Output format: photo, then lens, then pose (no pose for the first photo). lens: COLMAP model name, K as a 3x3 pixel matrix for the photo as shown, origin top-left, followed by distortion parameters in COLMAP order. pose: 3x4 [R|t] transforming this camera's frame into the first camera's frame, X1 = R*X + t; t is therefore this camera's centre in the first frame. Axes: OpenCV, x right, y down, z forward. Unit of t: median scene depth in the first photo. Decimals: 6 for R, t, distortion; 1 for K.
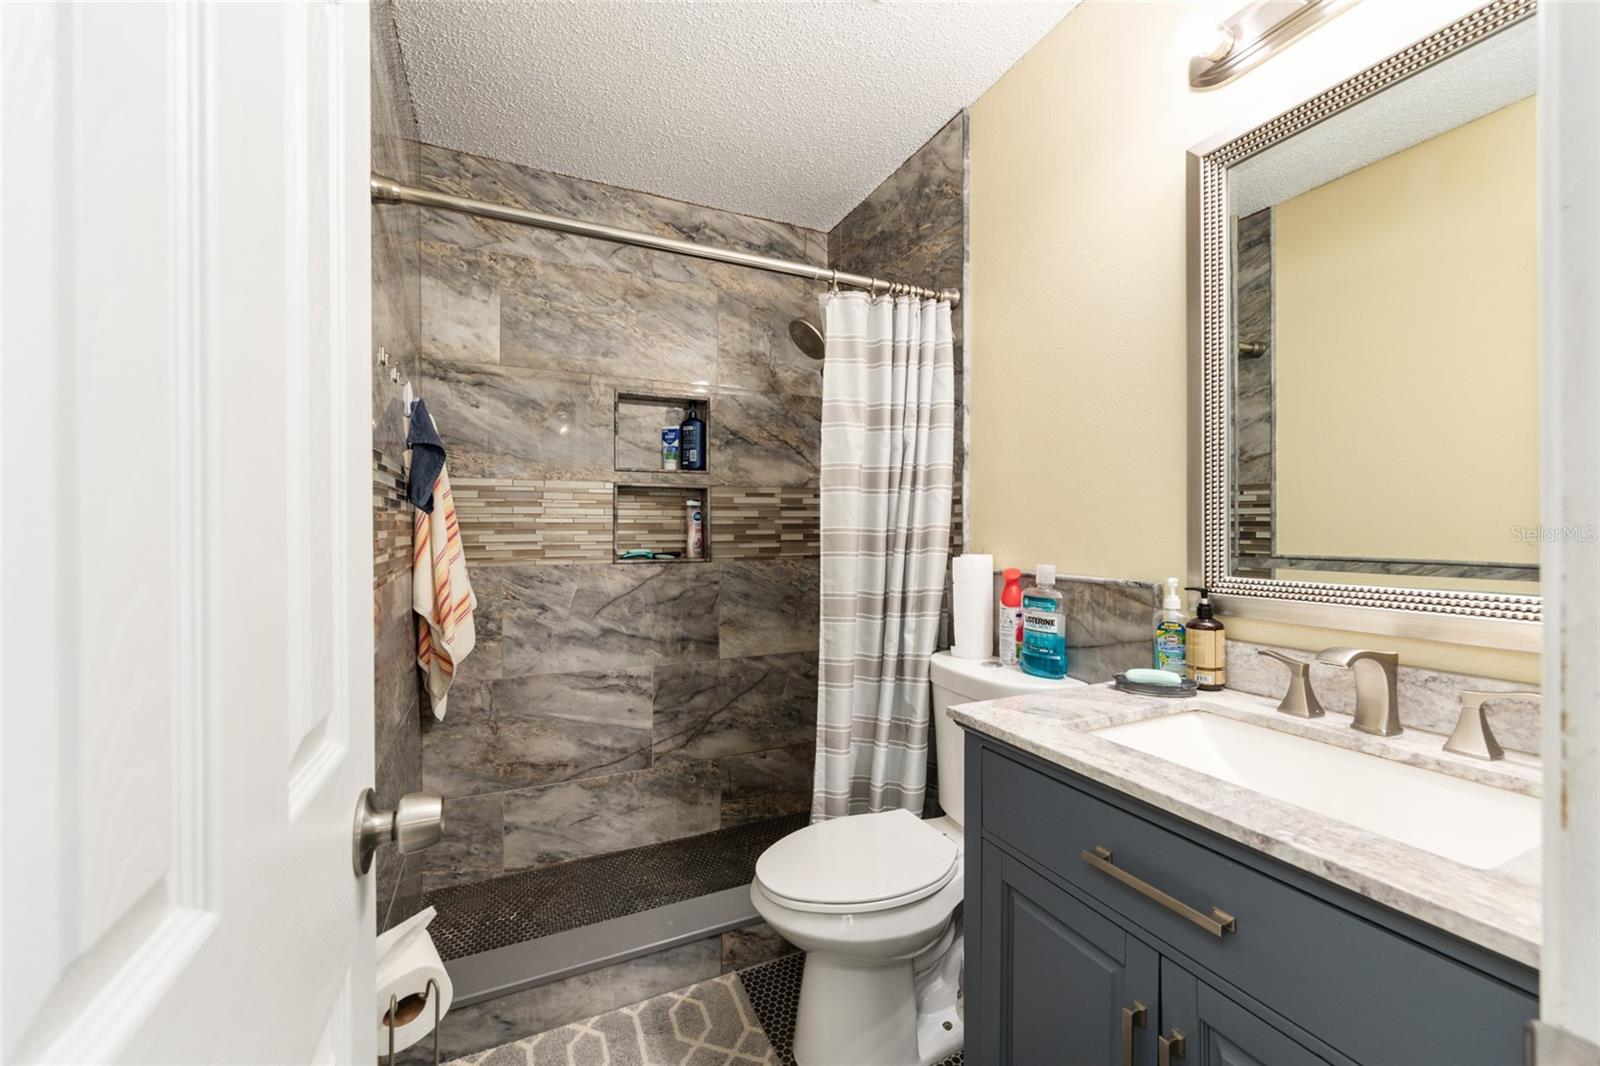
lens RADIAL K [[639.8, 0, 797.6], [0, 639.8, 530.4], [0, 0, 1]] dist [-0.003474, 0.001862]
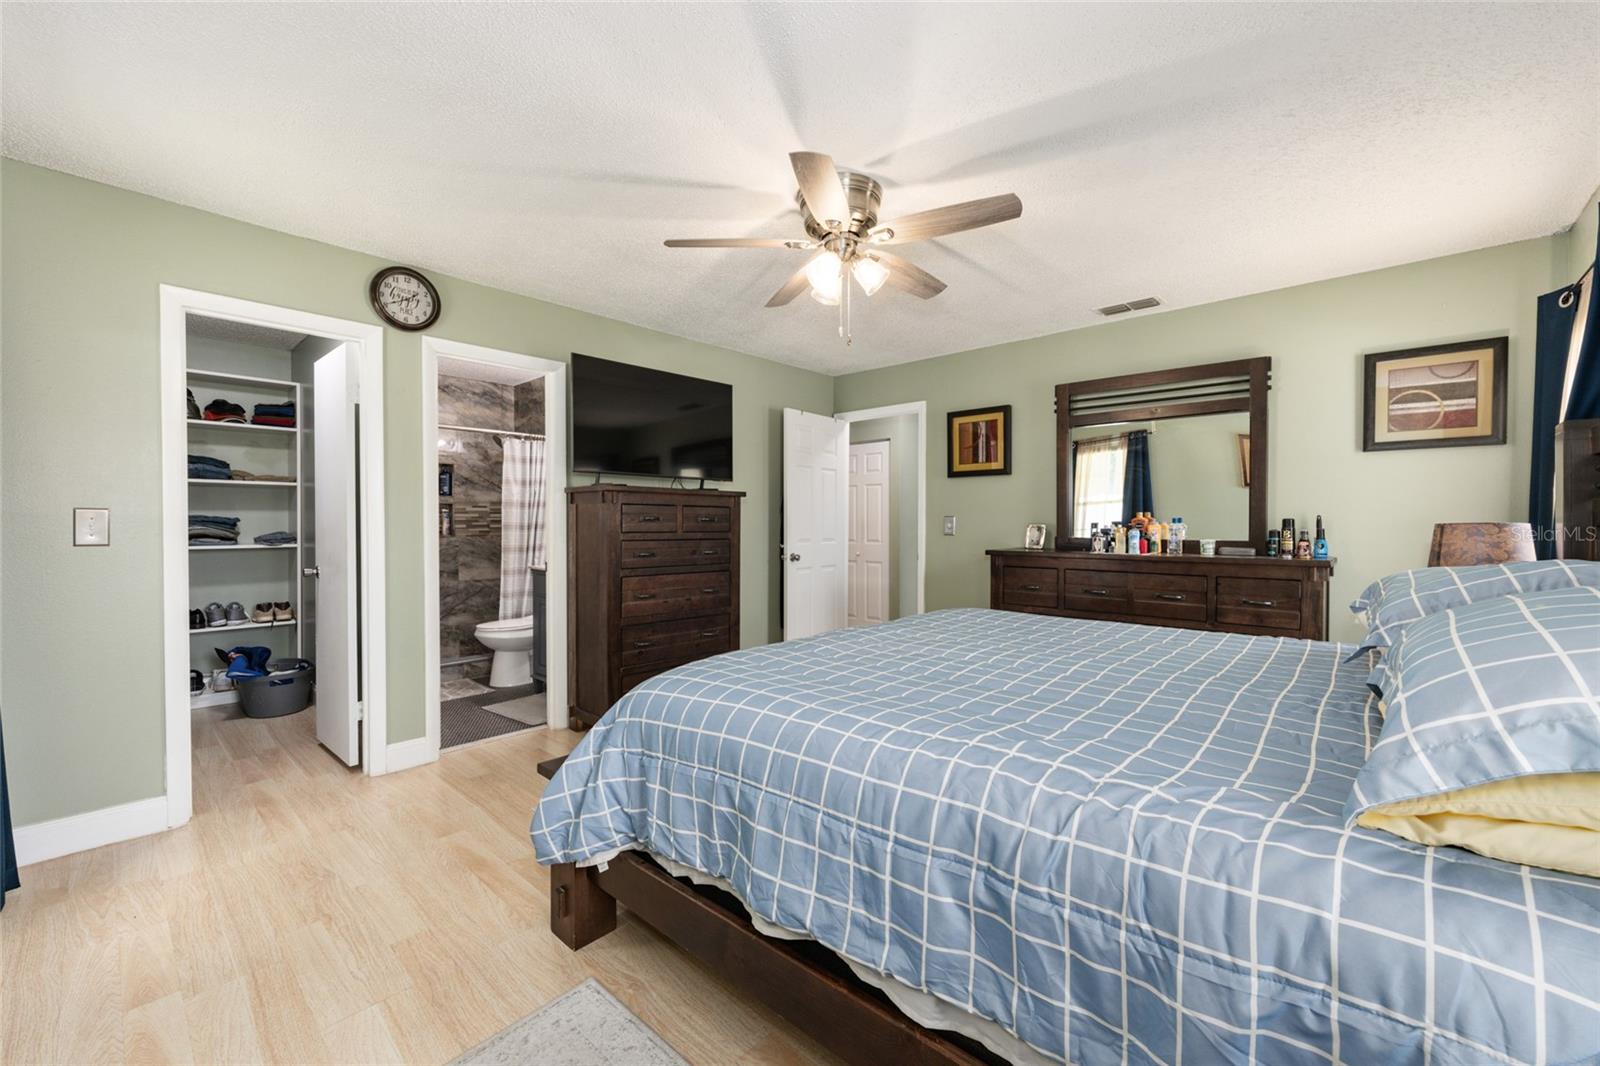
lens RADIAL K [[639.8, 0, 801.1], [0, 639.8, 529.0], [0, 0, 1]] dist [-0.003474, 0.001862]
pose [[0.921702, -0.000698, 0.387899, 0.111908], [-0.001967, 0.999977, 0.006475, 0.005226], [-0.387894, -0.006731, 0.921679, -1.503877]]
